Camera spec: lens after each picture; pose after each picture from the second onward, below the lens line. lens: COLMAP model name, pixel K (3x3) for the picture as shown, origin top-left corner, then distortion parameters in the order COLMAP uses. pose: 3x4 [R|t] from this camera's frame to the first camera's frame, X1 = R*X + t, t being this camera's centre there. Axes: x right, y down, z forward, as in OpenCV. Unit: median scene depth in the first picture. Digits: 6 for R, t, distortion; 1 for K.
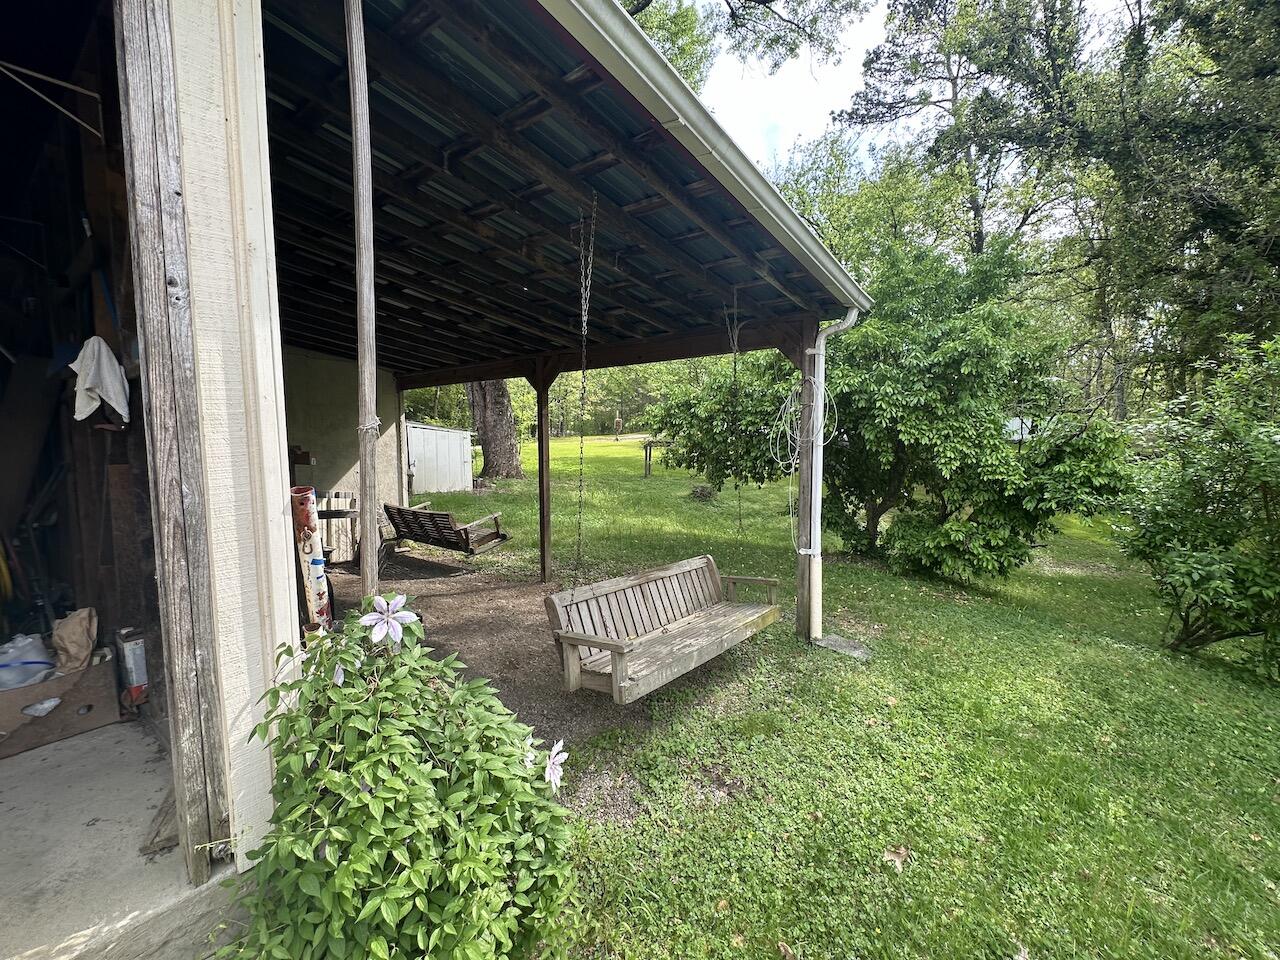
lens RADIAL K [[552.0, 0, 639.1], [0, 552.0, 481.7], [0, 0, 1]] dist [0.003025, 0.000951]
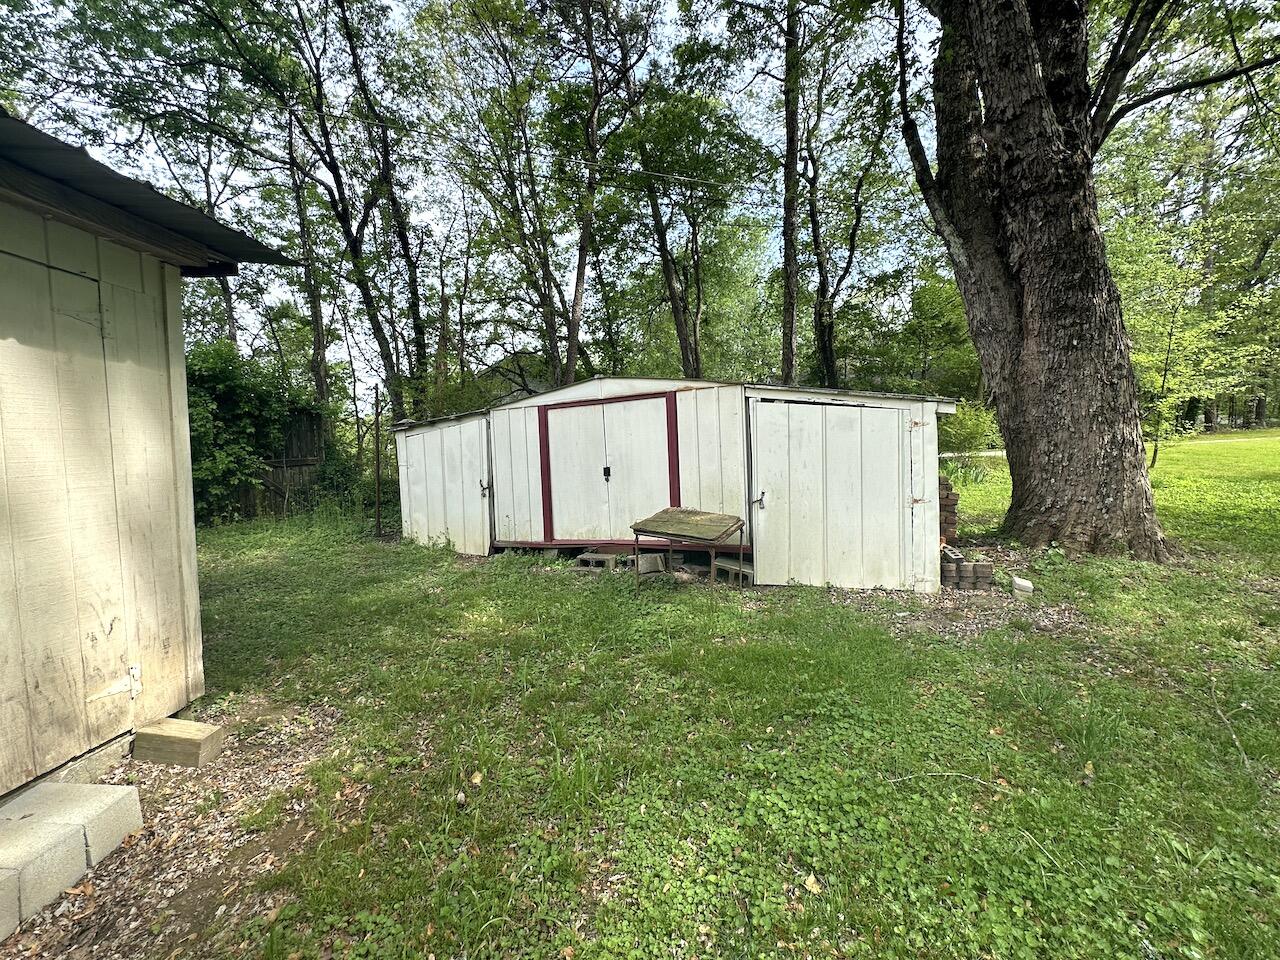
lens RADIAL K [[552.0, 0, 637.6], [0, 552.0, 478.7], [0, 0, 1]] dist [0.003025, 0.000951]
pose [[0.569035, 0.033049, -0.821649, -0.131282], [-0.035978, 0.999236, 0.015275, -0.042345], [0.821526, 0.020869, 0.569789, 0.618291]]
